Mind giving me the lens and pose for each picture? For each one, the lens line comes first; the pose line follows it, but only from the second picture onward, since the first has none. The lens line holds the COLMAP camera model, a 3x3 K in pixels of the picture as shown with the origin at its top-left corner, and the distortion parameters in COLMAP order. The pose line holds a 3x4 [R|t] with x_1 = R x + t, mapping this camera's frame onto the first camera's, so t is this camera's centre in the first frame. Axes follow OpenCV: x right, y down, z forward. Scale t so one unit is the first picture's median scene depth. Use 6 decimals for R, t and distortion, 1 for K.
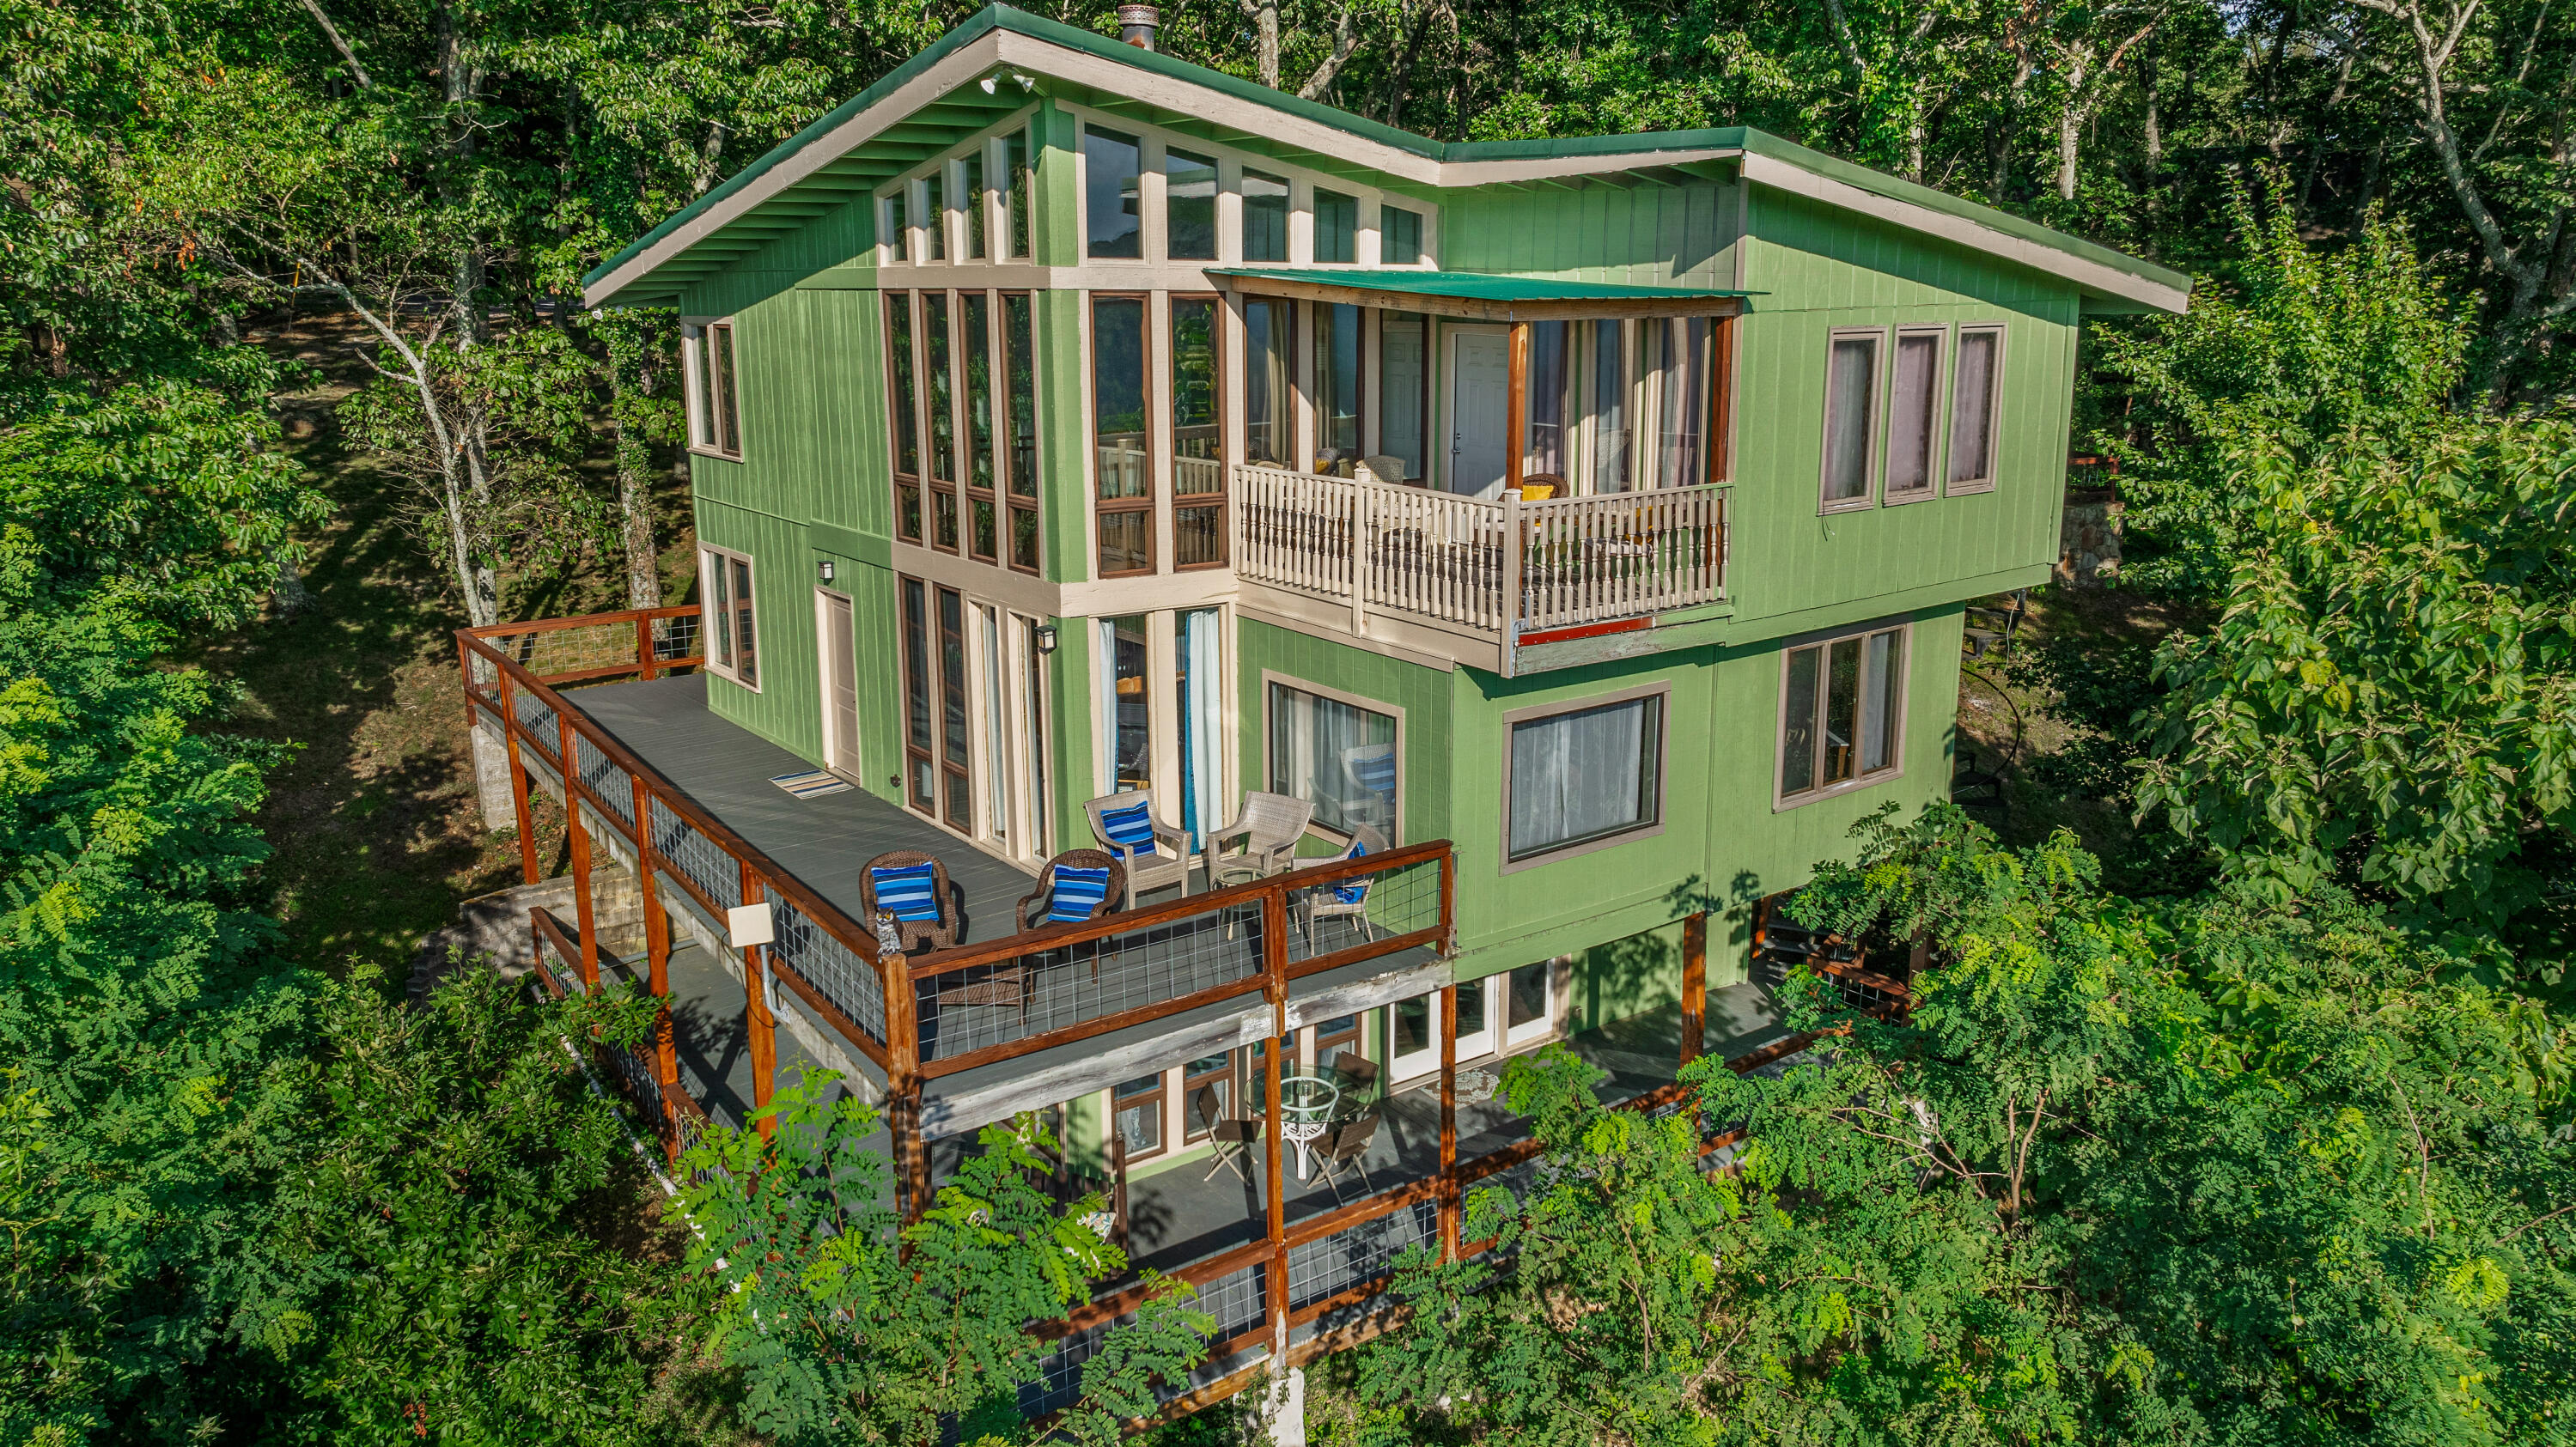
lens RADIAL K [[1876.2, 0, 1288.0], [0, 1876.2, 723.5], [0, 0, 1]] dist [-0.006609, -0.006153]
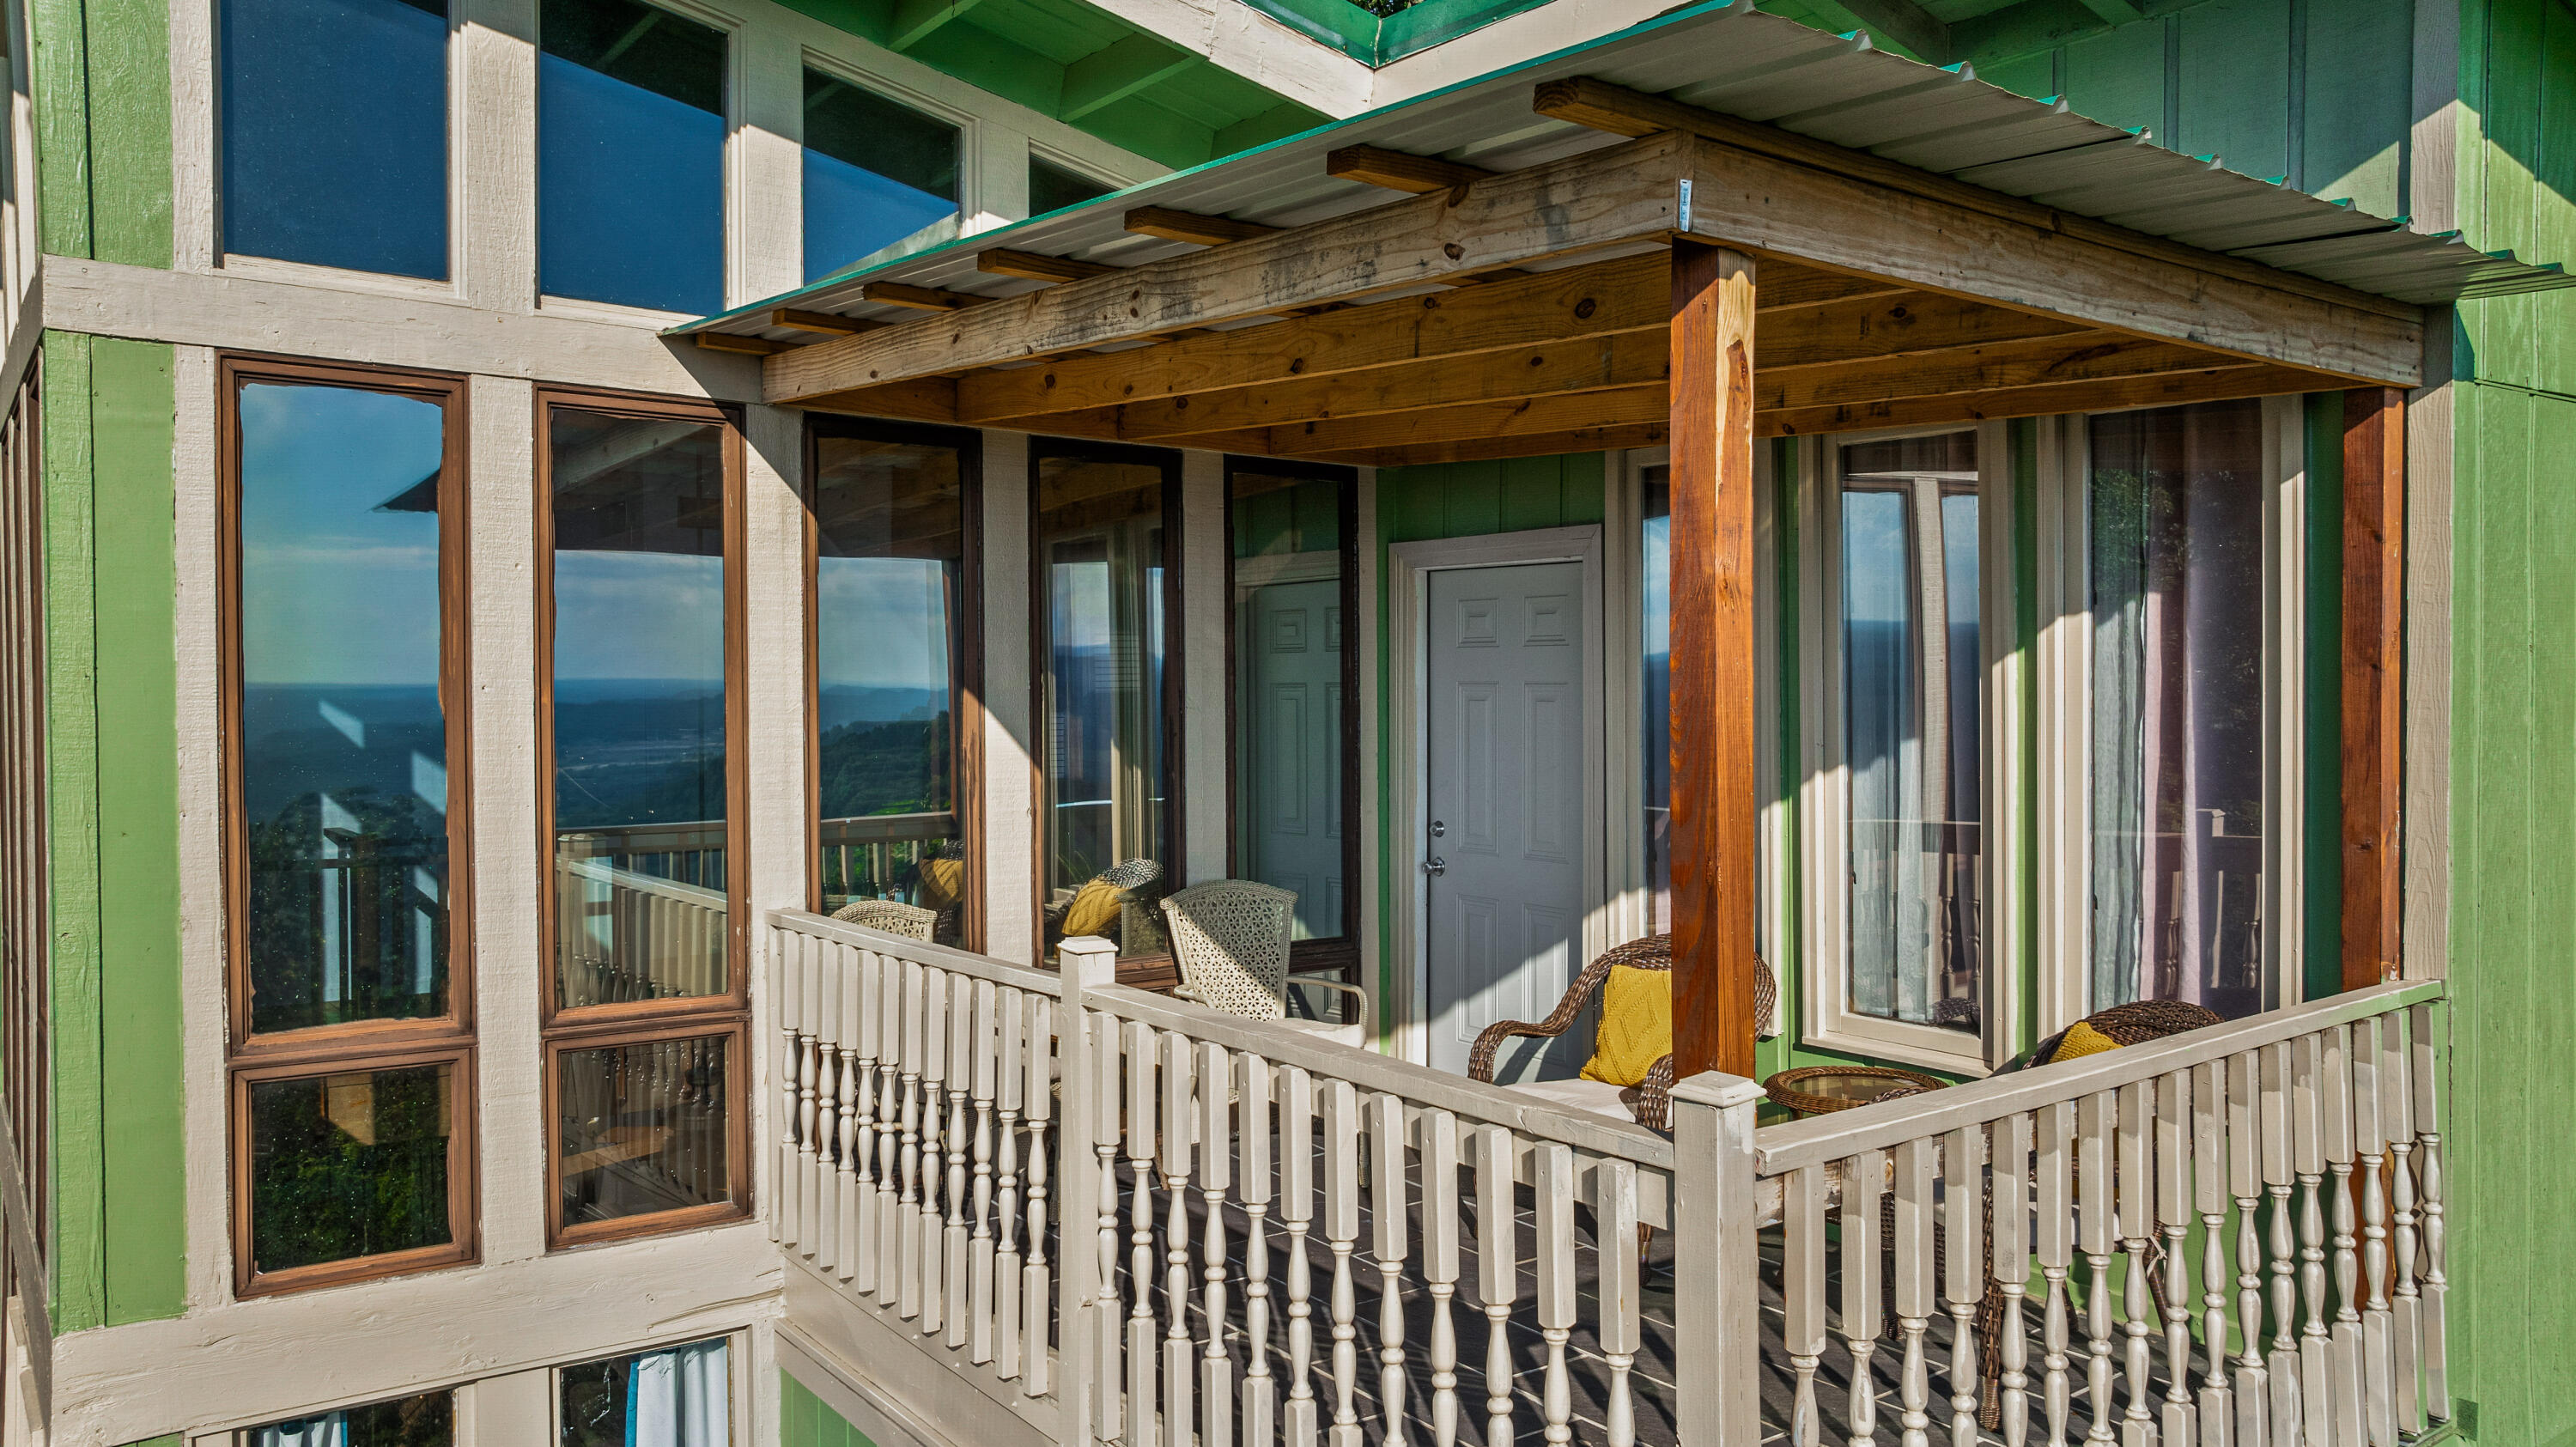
lens RADIAL K [[1880.4, 0, 1288.0], [0, 1880.4, 723.5], [0, 0, 1]] dist [-0.020569, 0.001052]
pose [[0.999925, -0.002091, 0.012068, 0.059995], [0.004638, 0.976586, -0.215078, -0.098914], [-0.011336, 0.215118, 0.976522, 0.665259]]
